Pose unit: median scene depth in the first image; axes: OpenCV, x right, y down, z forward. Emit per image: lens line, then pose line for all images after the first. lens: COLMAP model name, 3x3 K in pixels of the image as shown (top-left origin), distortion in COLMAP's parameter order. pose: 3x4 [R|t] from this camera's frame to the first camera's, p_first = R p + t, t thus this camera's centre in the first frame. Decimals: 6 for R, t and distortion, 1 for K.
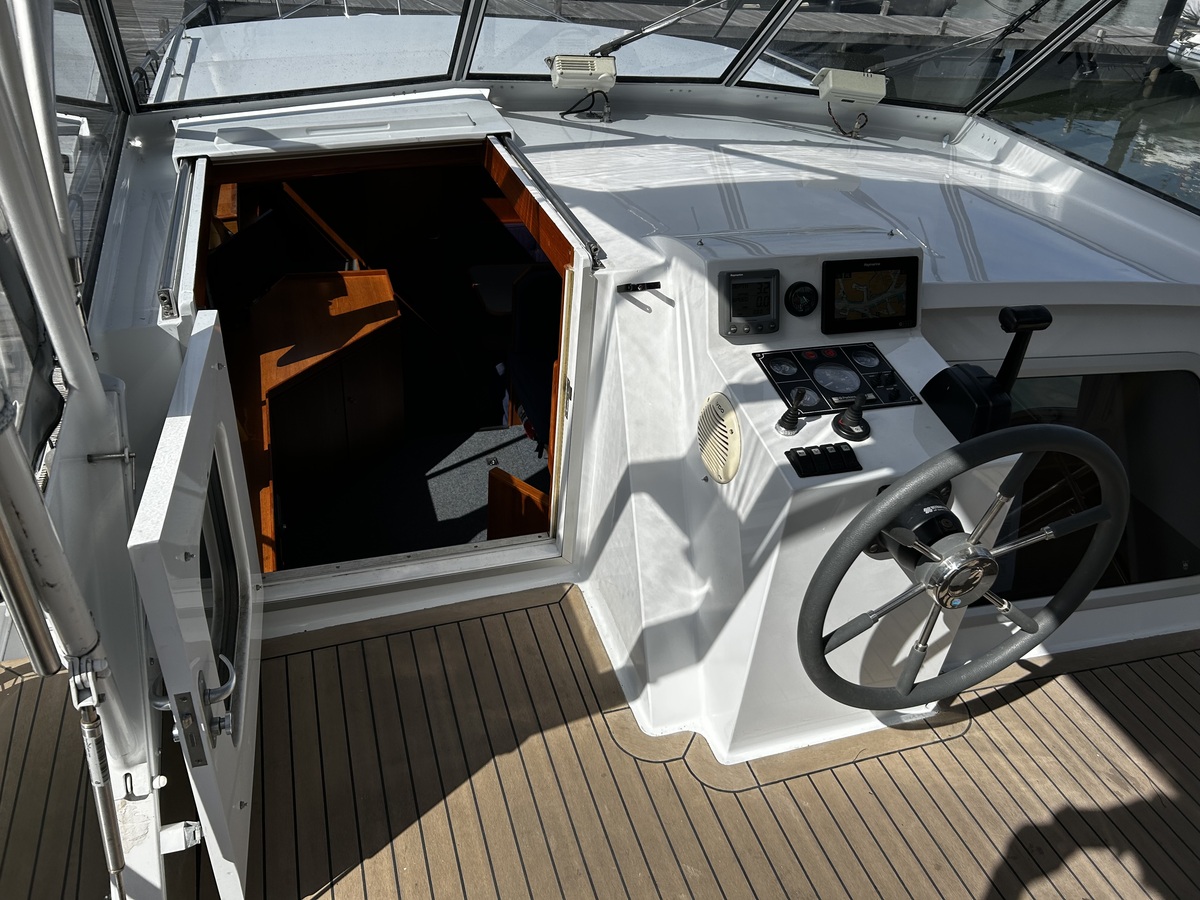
lens RADIAL K [[910.8, 0, 600.0], [0, 910.8, 450.0], [0, 0, 1]] dist [-0.002488, -0.001311]
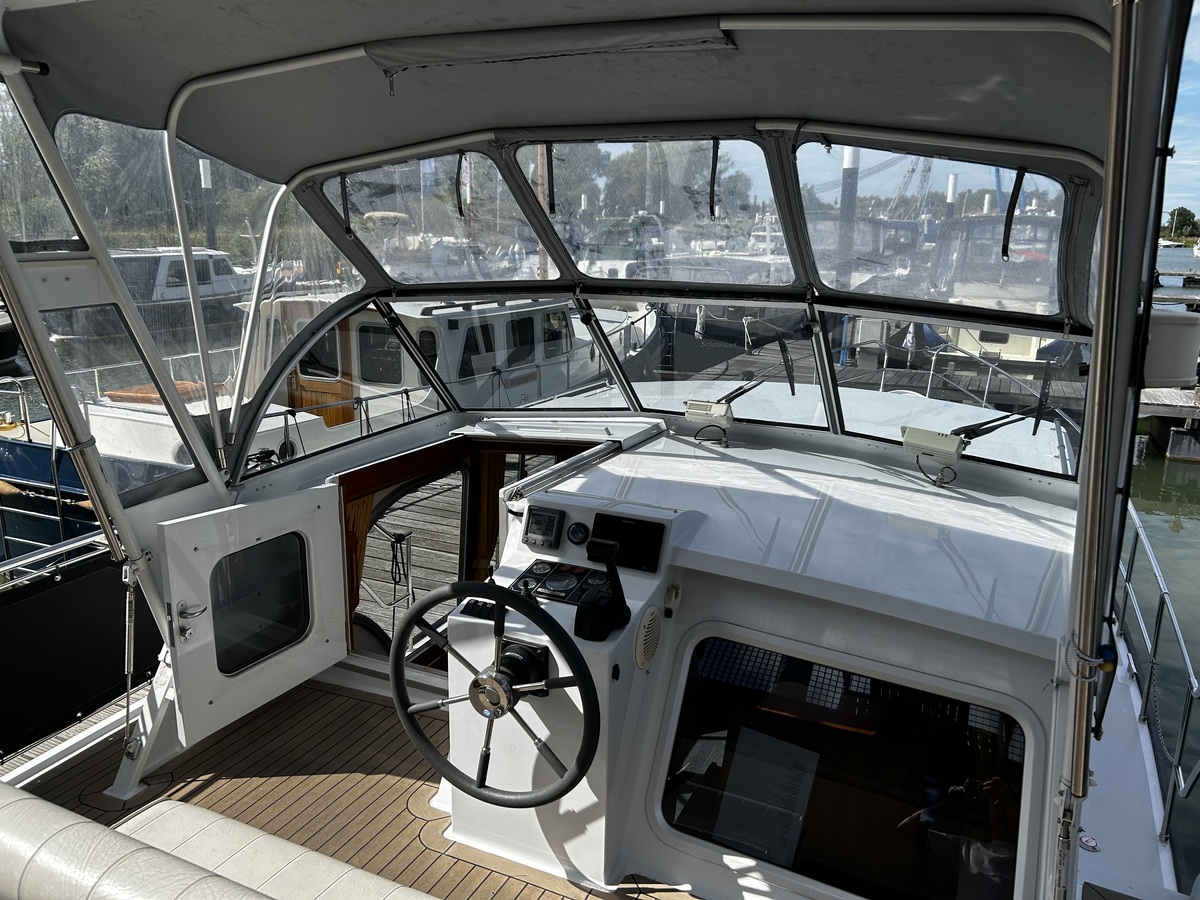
lens RADIAL K [[915.7, 0, 600.0], [0, 915.7, 450.0], [0, 0, 1]] dist [0.005521, 0.002086]
pose [[0.715502, 0.087399, -0.693122, 1.229517], [-0.345818, 0.906371, -0.242696, 0.062704], [0.607014, 0.413343, 0.678735, -0.066373]]
